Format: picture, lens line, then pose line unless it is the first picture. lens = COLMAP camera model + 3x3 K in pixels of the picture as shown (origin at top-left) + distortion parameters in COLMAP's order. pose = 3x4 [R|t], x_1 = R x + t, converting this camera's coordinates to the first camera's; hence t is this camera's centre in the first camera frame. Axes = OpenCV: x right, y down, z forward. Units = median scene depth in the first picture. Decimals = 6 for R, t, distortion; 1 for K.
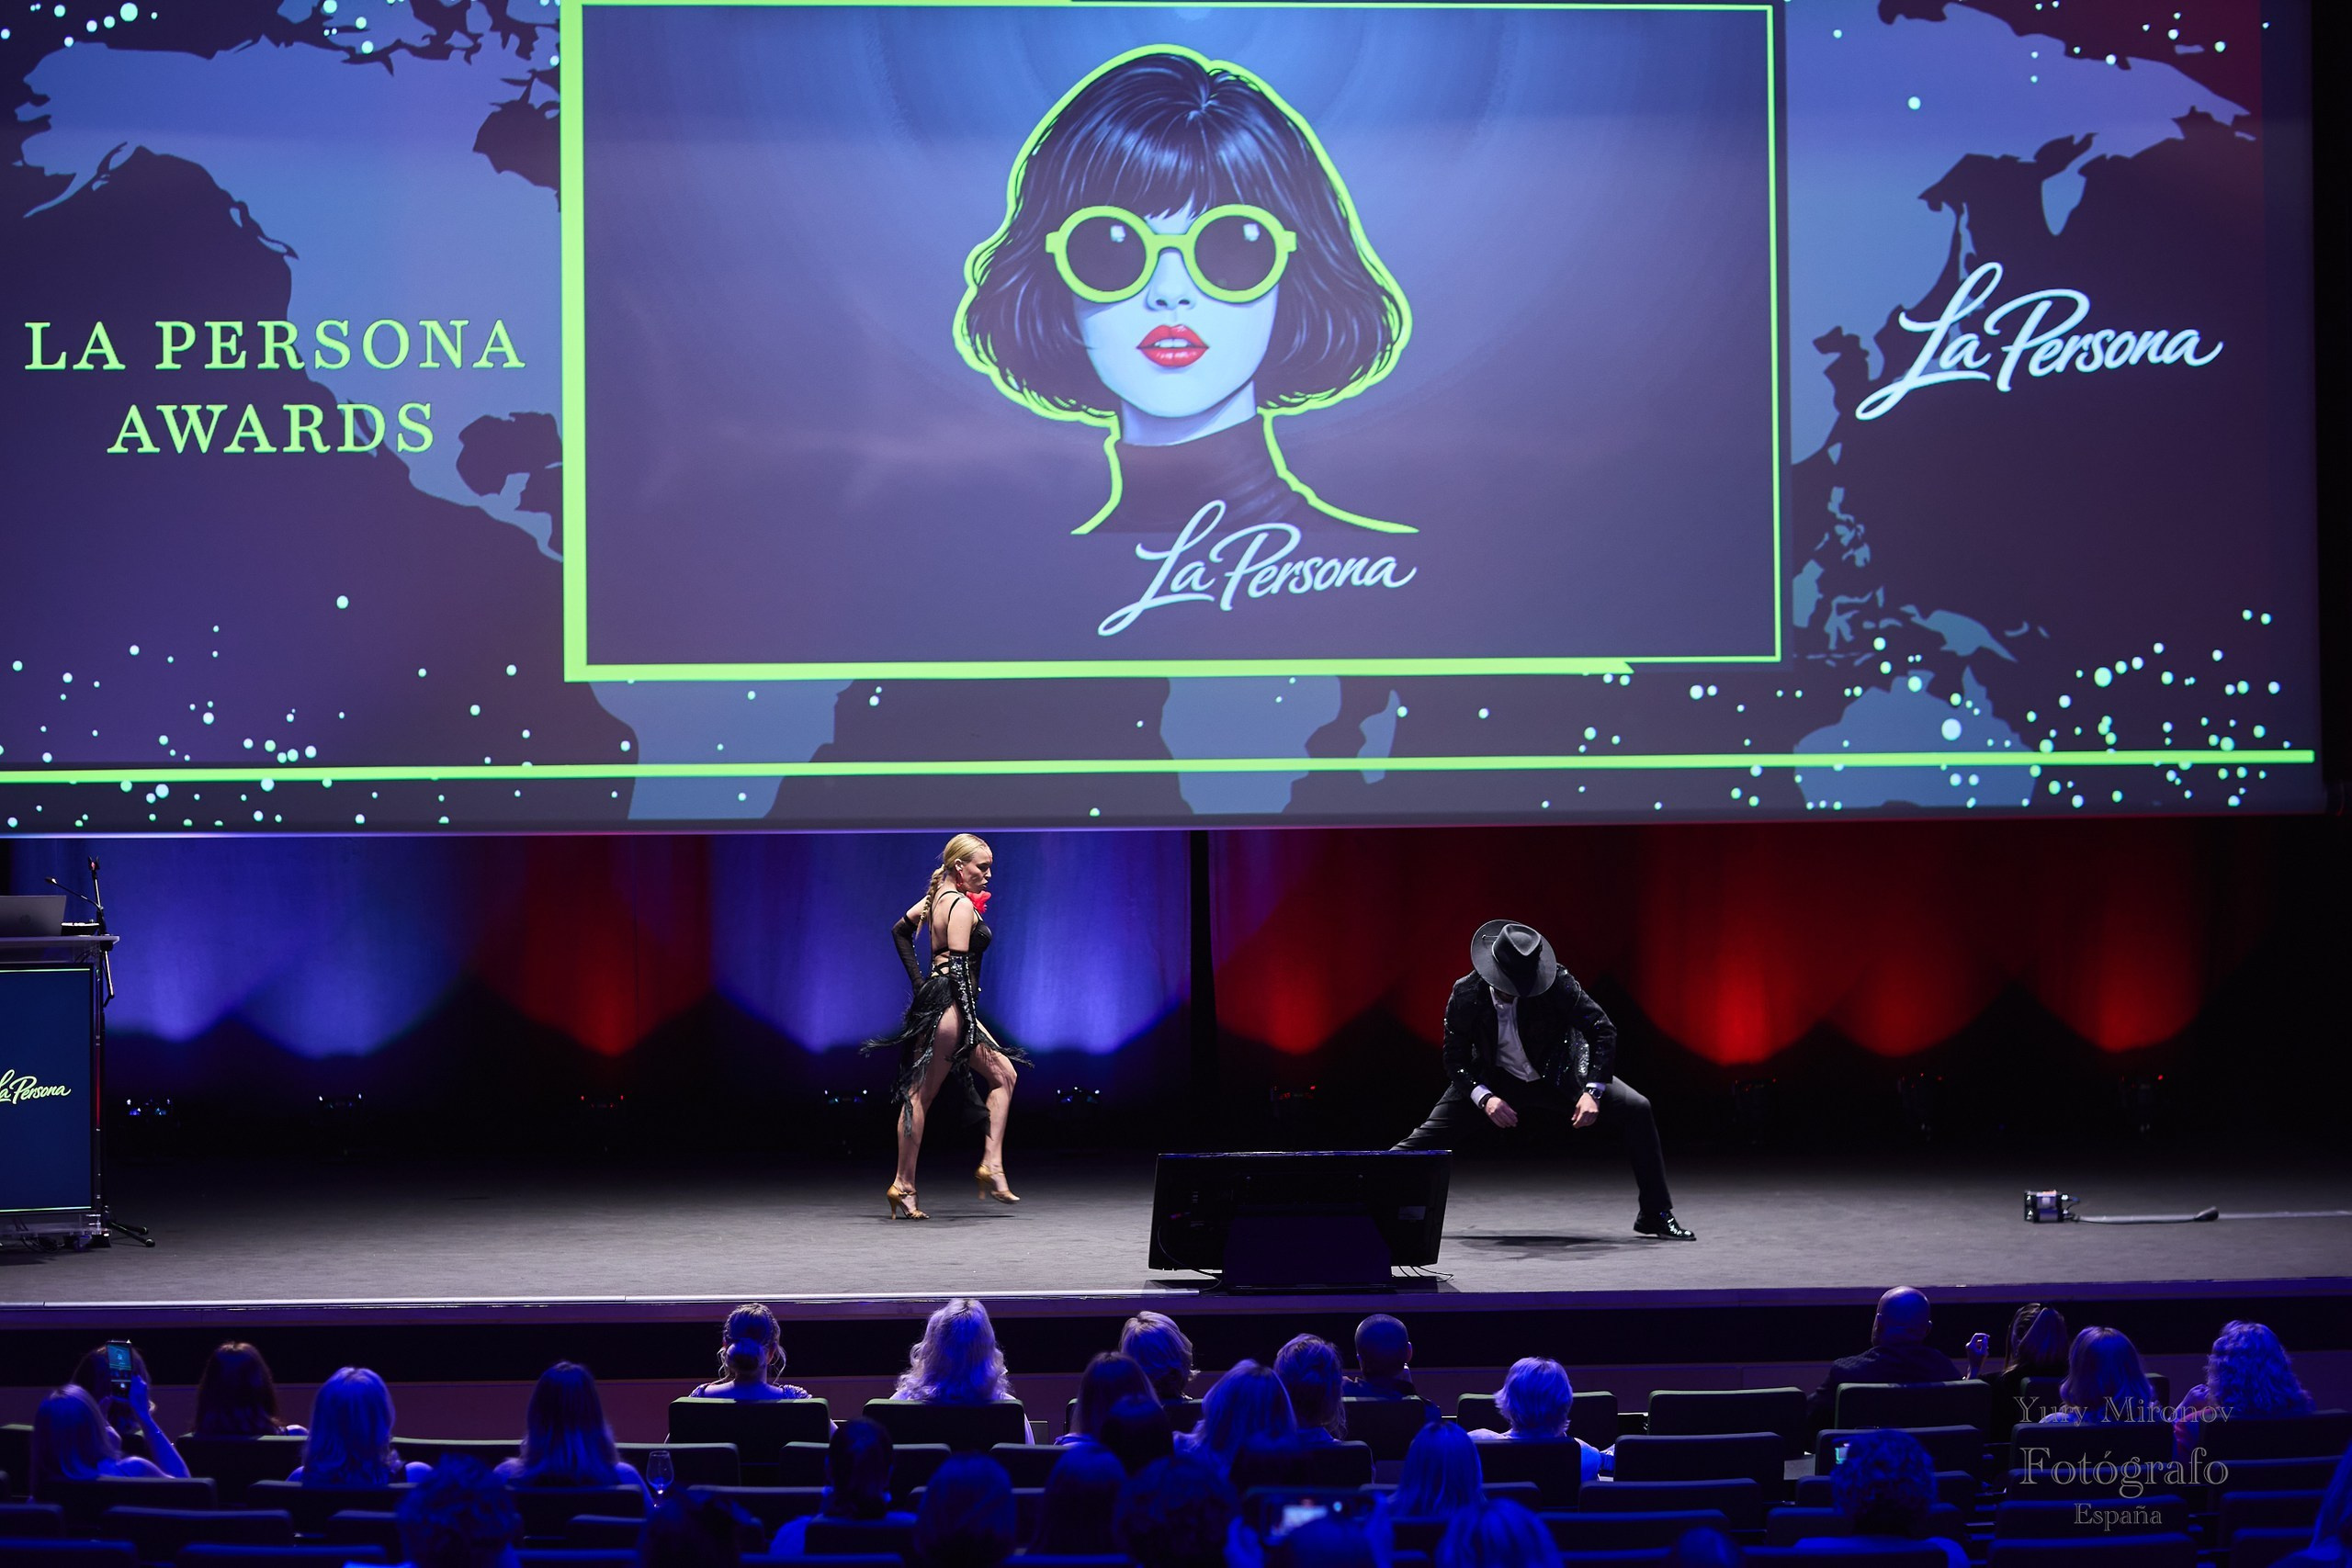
lens RADIAL K [[5467.1, 0, 1181.0], [0, 5467.1, 755.8], [0, 0, 1]] dist [-0.077870, -0.460827]
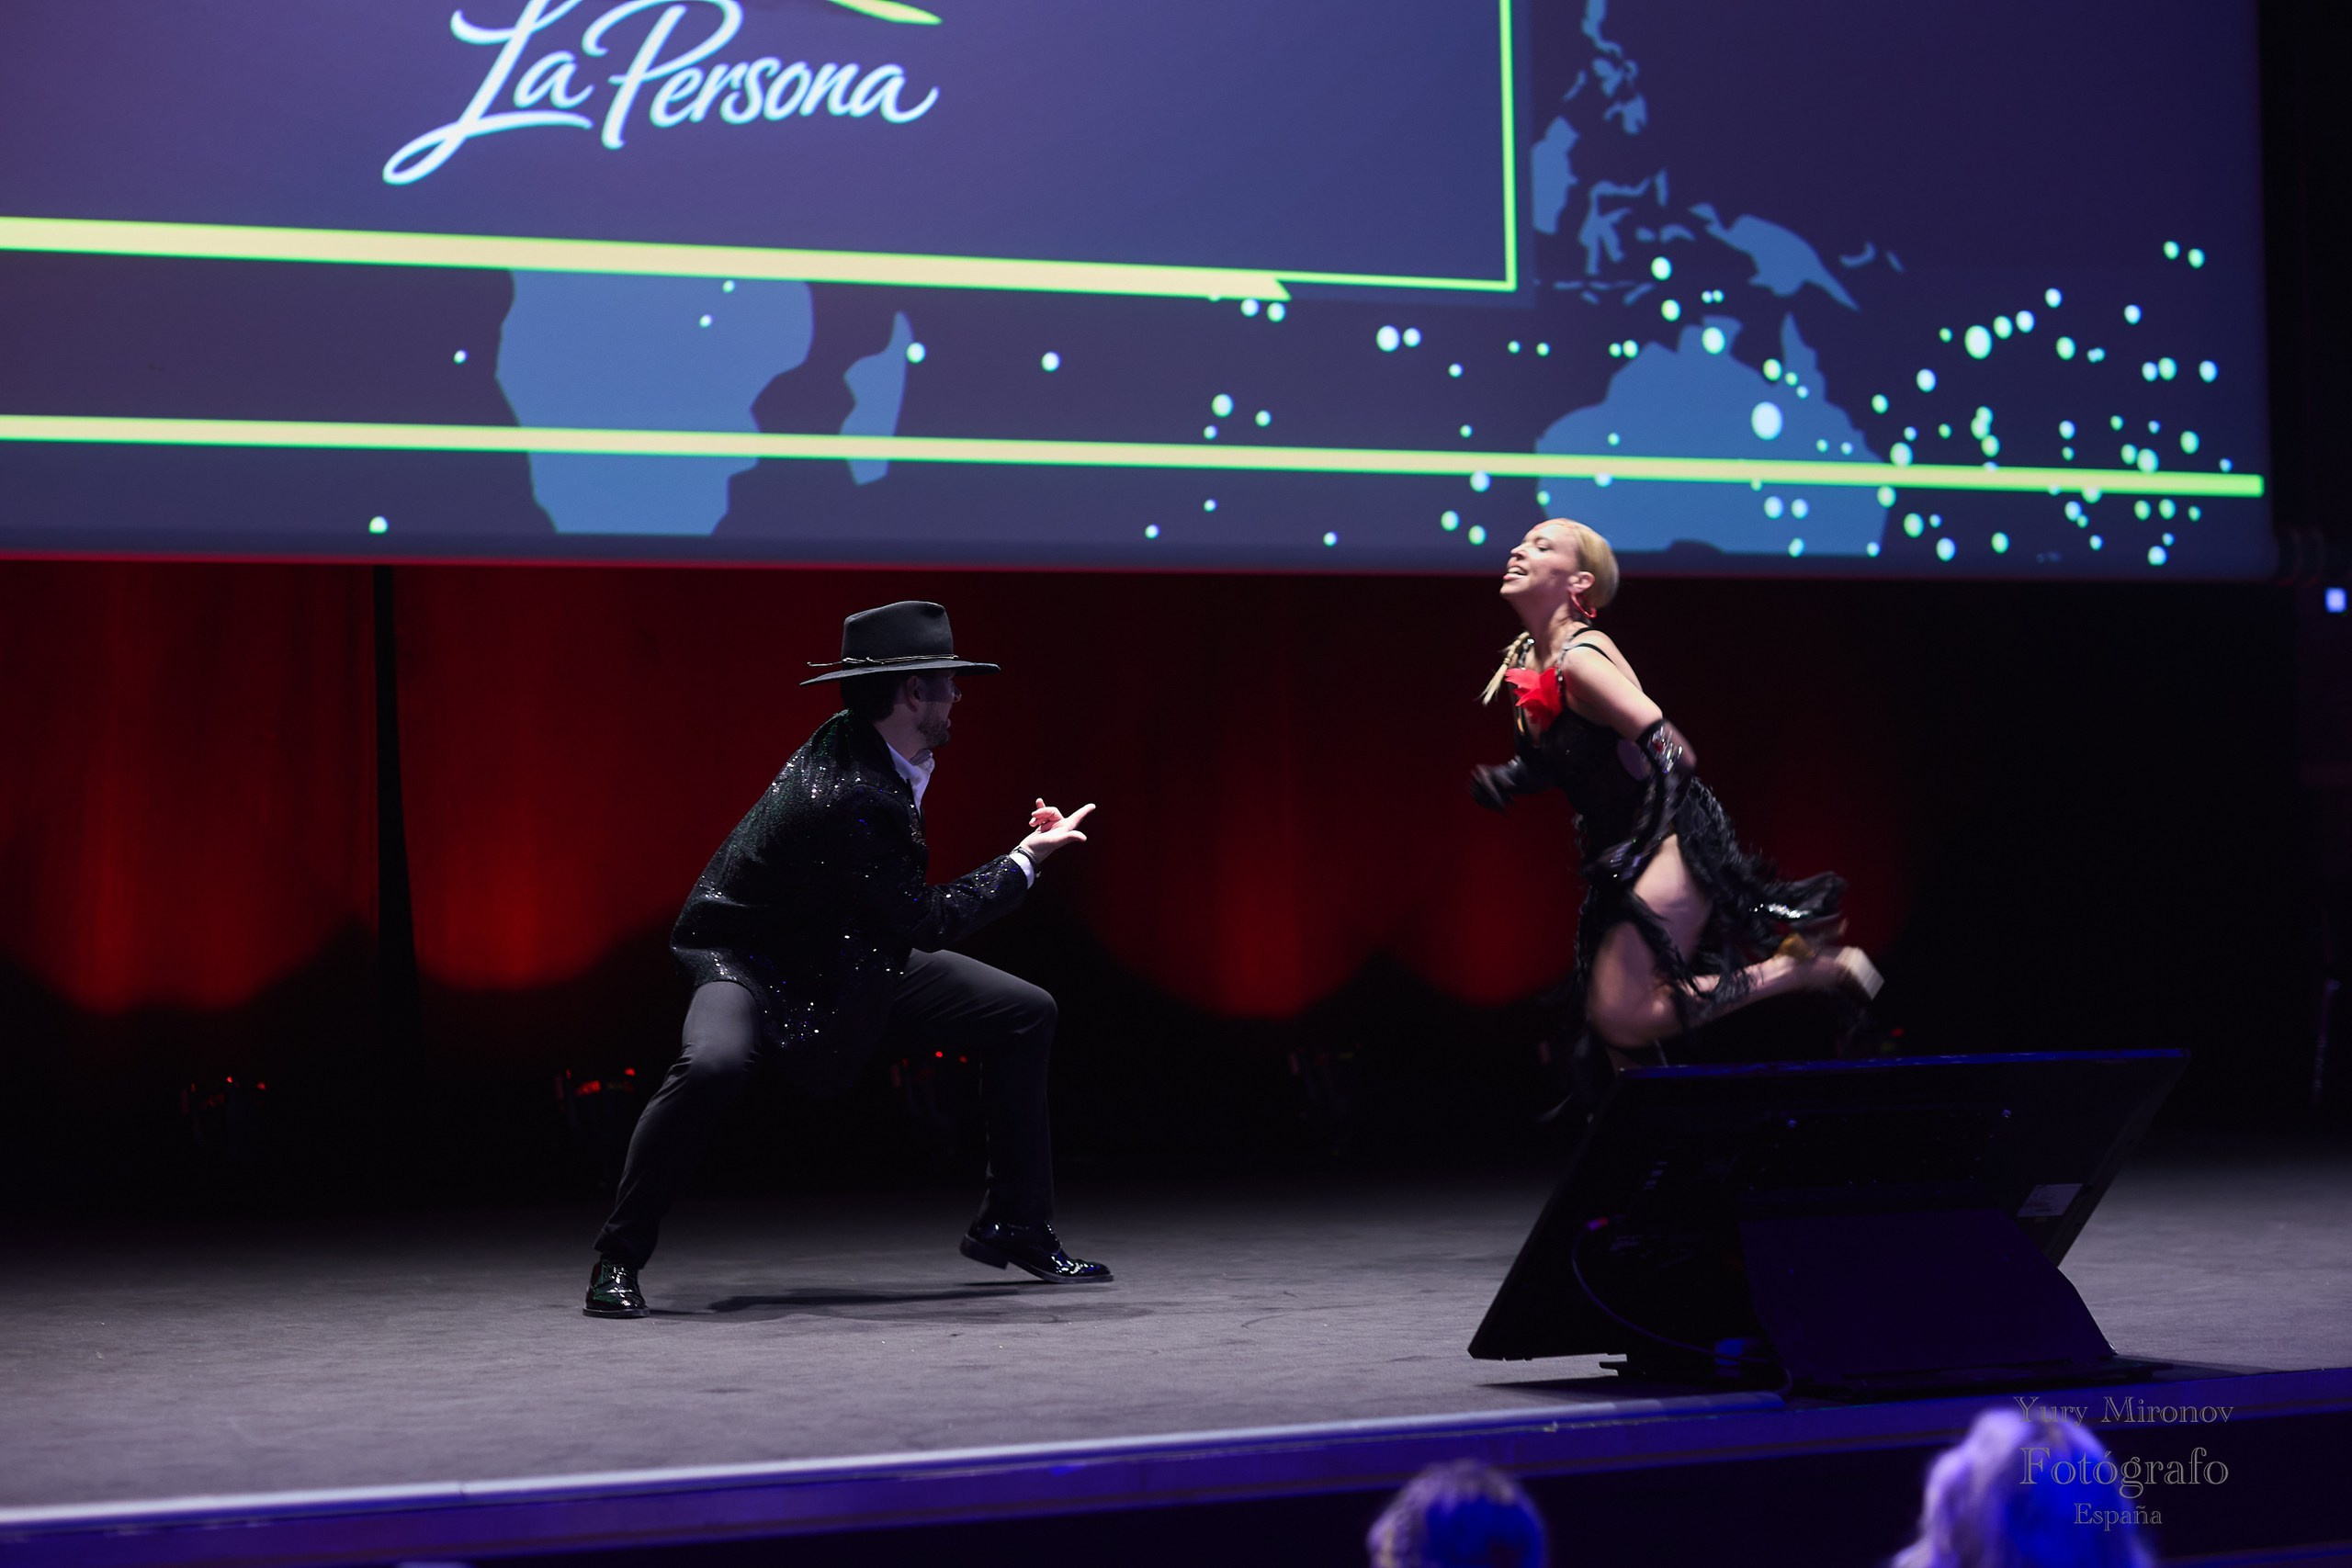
lens RADIAL K [[5487.4, 0, 1153.3], [0, 5487.4, 750.8], [0, 0, 1]] dist [-0.095108, -0.338446]
pose [[0.912478, 0.002038, 0.409120, -0.159782], [0.011128, 0.999494, -0.029799, 0.047682], [-0.408974, 0.031744, 0.911994, 0.501004]]
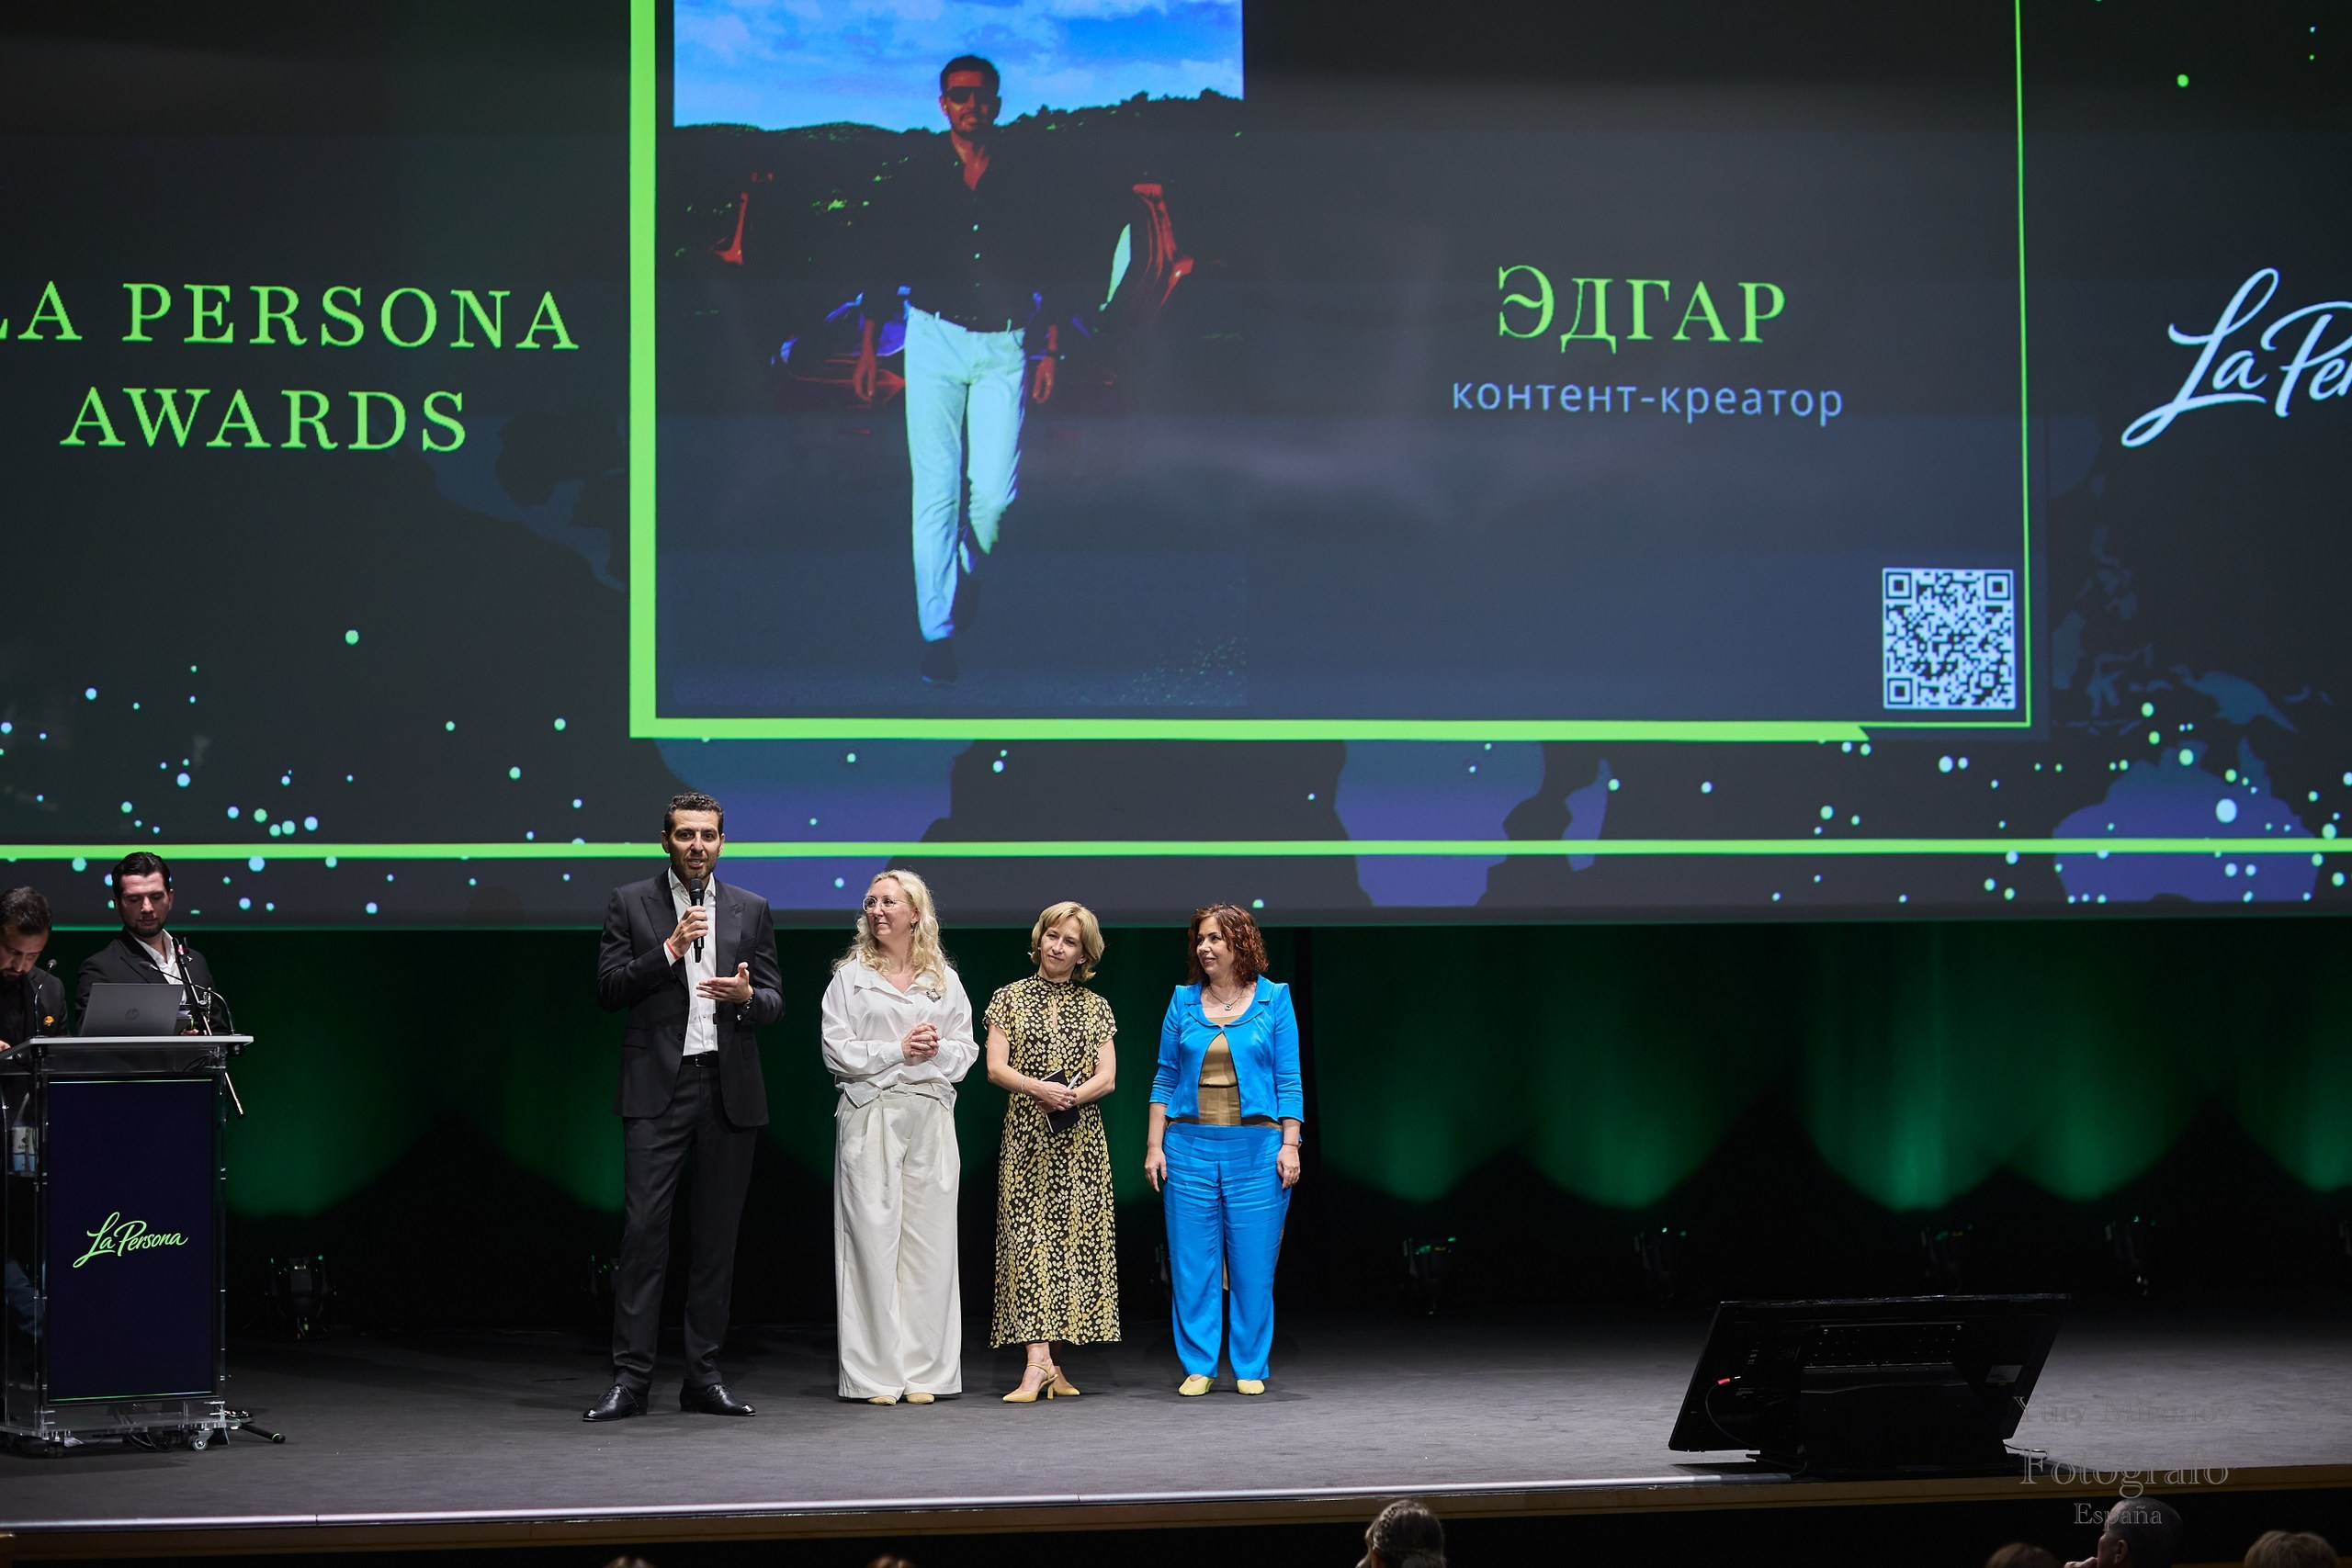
lens RADIAL K [[5487.4, 0, 1153.3], [0, 5487.4, 750.8], [0, 0, 1]] dist [-0.095108, -0.338446]
pose [[0.986391, 0.007299, 0.164254, -0.167339], [-0.001088, 0.999282, -0.037872, 0.018607], [-0.164412, 0.037178, 0.985691, 0.186121]]
